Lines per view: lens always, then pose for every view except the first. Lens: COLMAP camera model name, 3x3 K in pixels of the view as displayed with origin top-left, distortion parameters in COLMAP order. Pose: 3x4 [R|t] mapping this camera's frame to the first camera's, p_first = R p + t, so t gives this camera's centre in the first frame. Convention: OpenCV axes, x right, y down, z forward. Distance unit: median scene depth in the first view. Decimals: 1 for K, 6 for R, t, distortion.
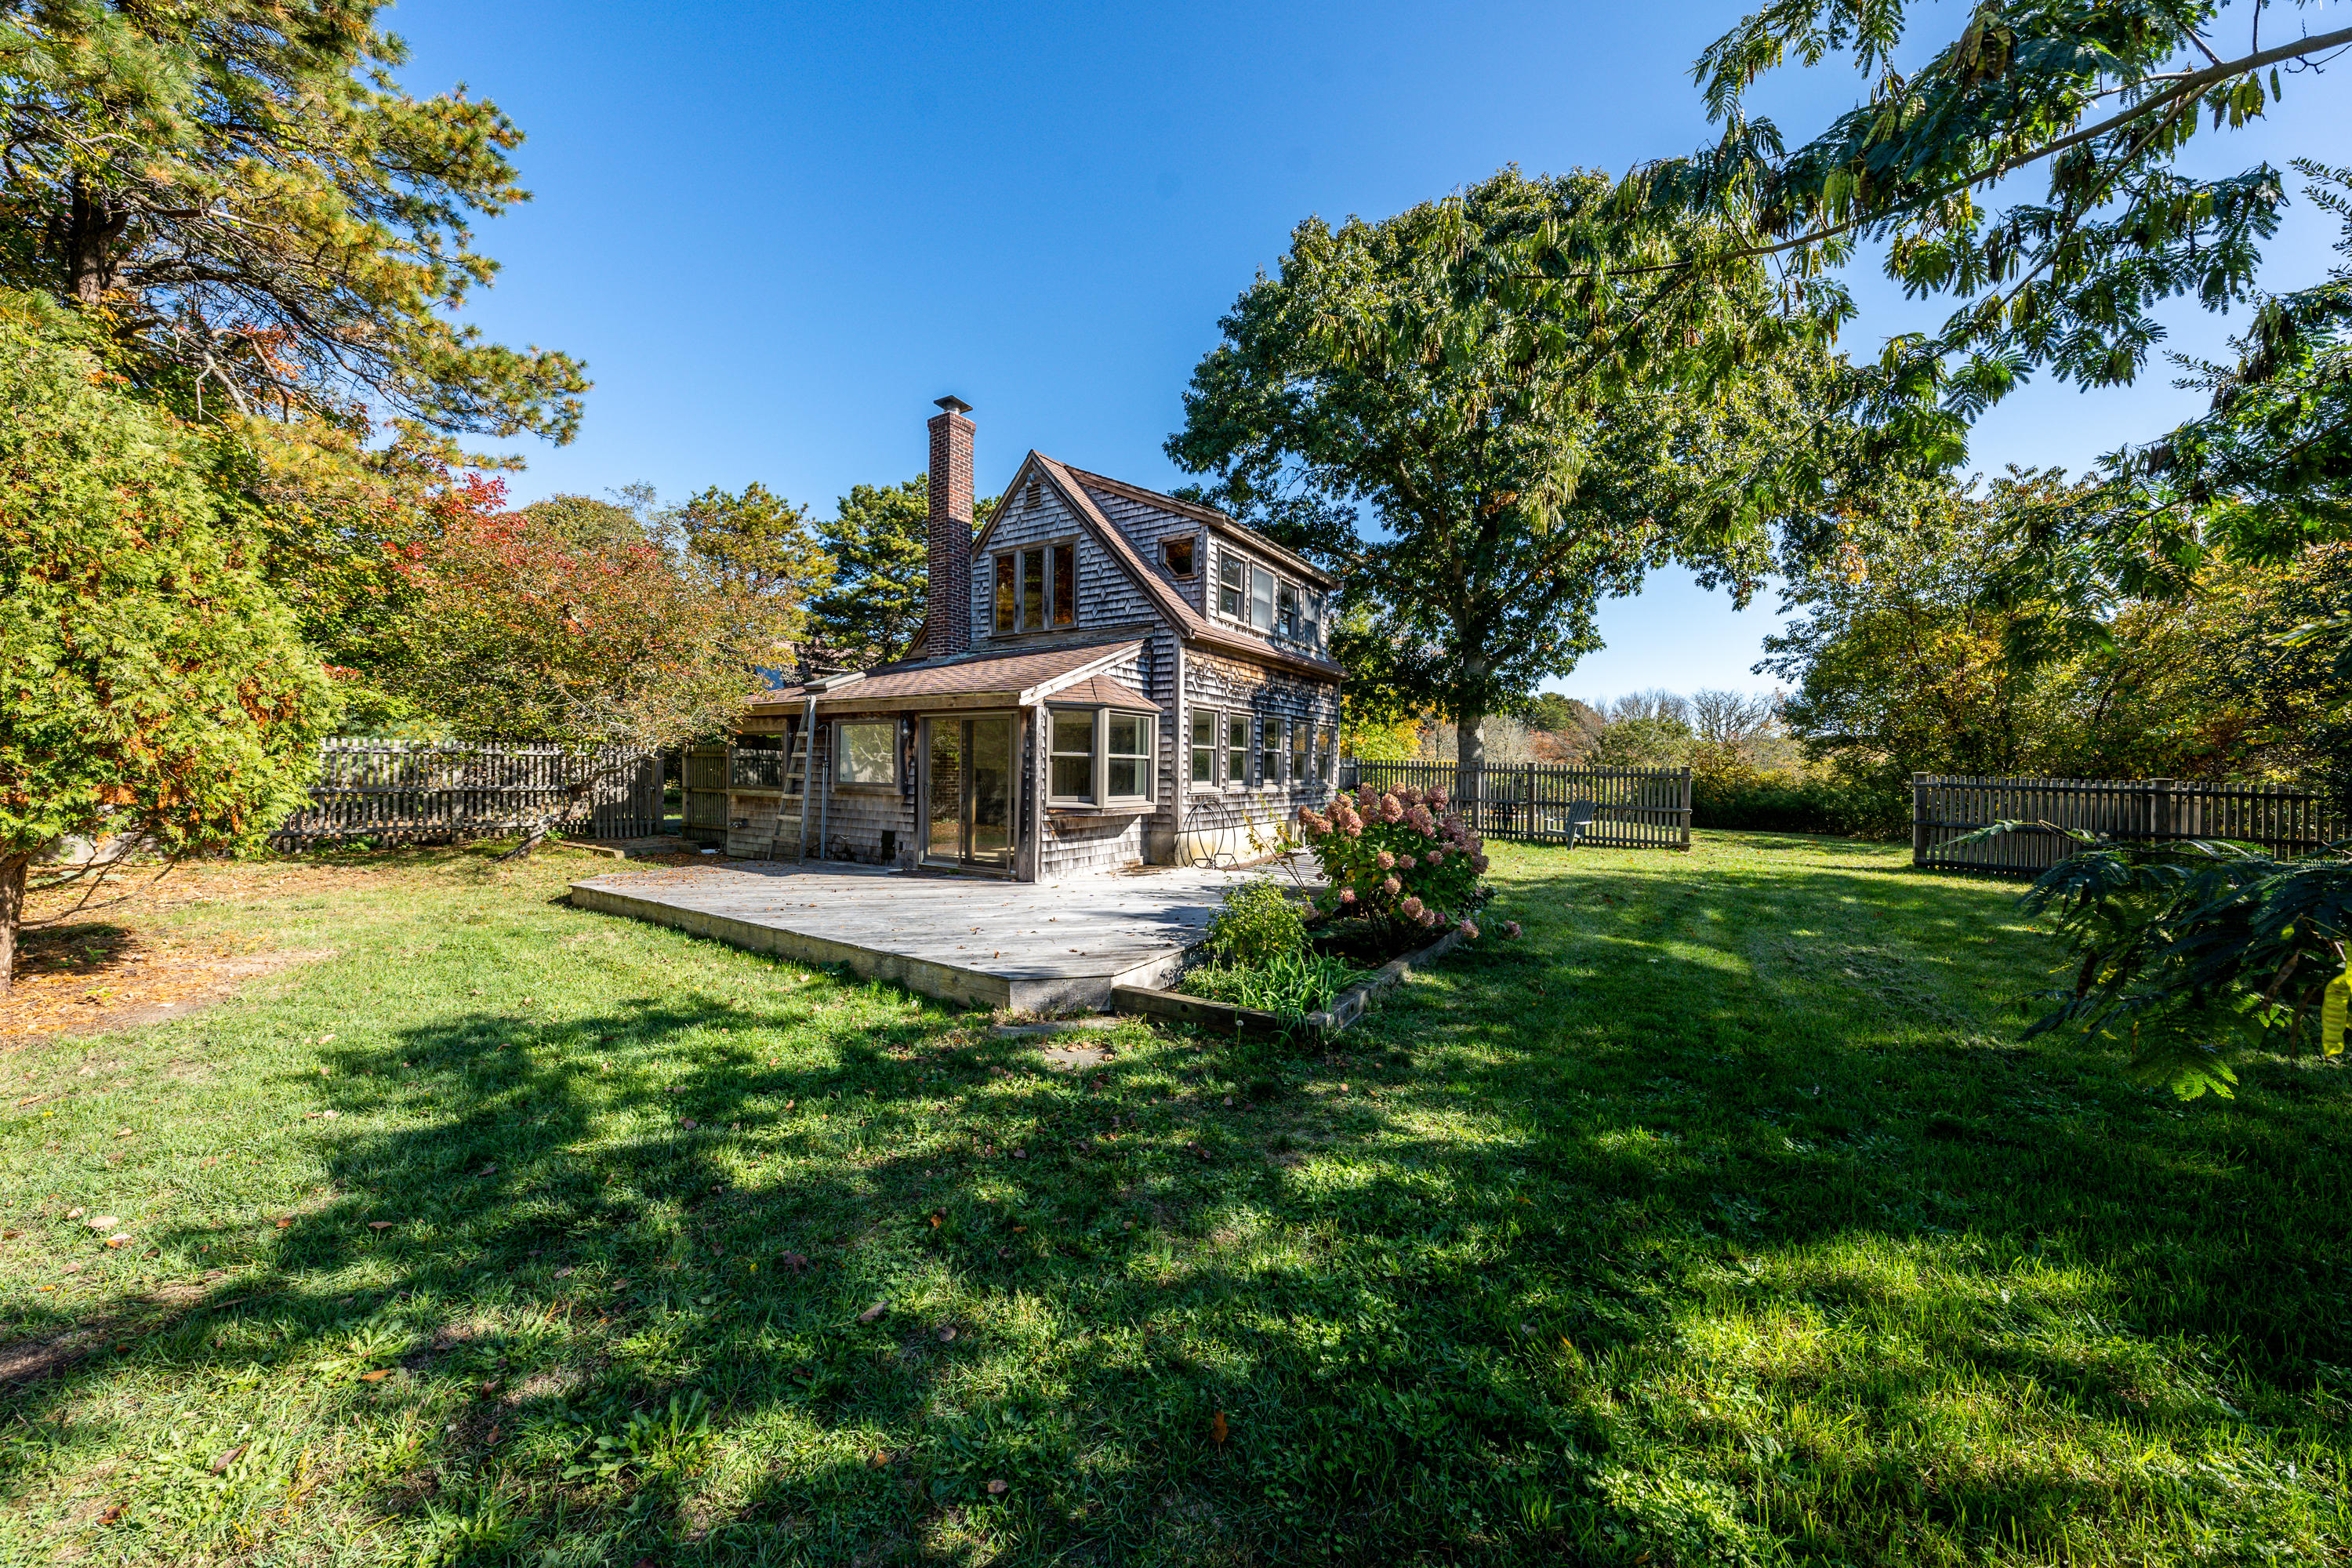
lens RADIAL K [[822.7, 0, 1167.4], [0, 822.7, 776.1], [0, 0, 1]] dist [0.001959, 0.000073]
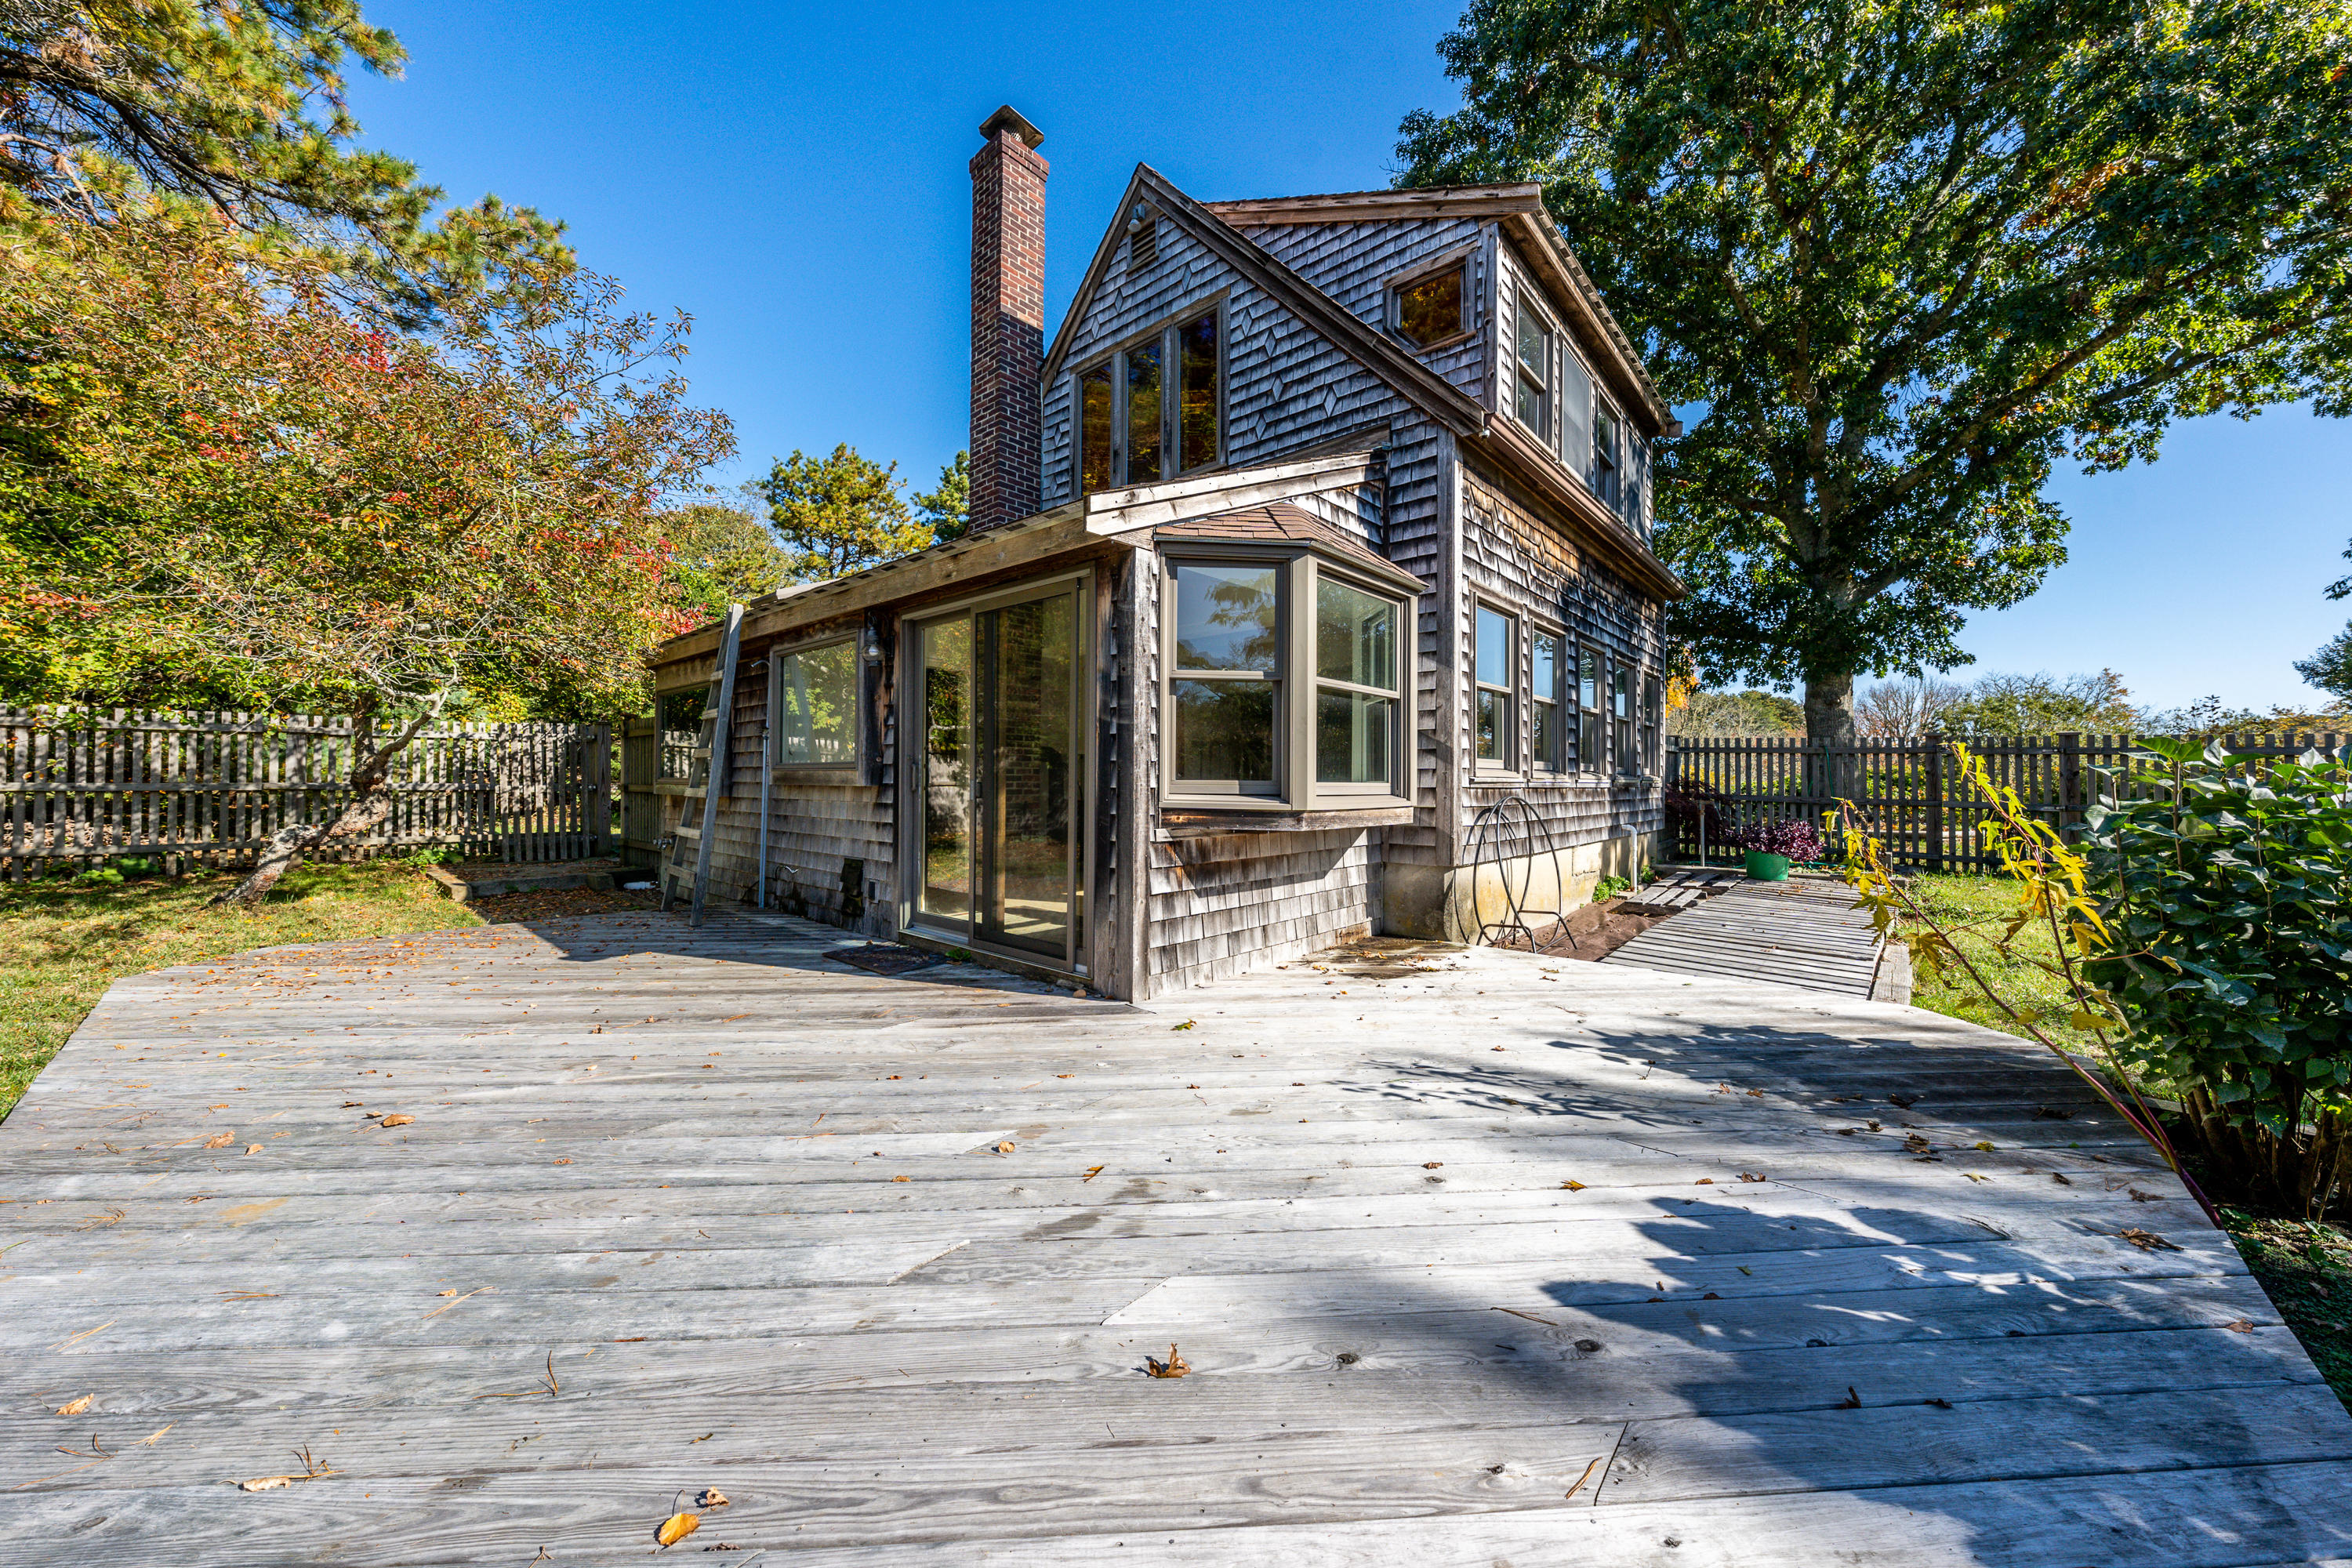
lens RADIAL K [[822.7, 0, 1172.2], [0, 822.7, 759.9], [0, 0, 1]] dist [0.001959, 0.000073]
pose [[0.988079, -0.010262, -0.153605, -0.069245], [0.004401, 0.999251, -0.038449, 0.025707], [0.153884, 0.037315, 0.987384, 0.520450]]
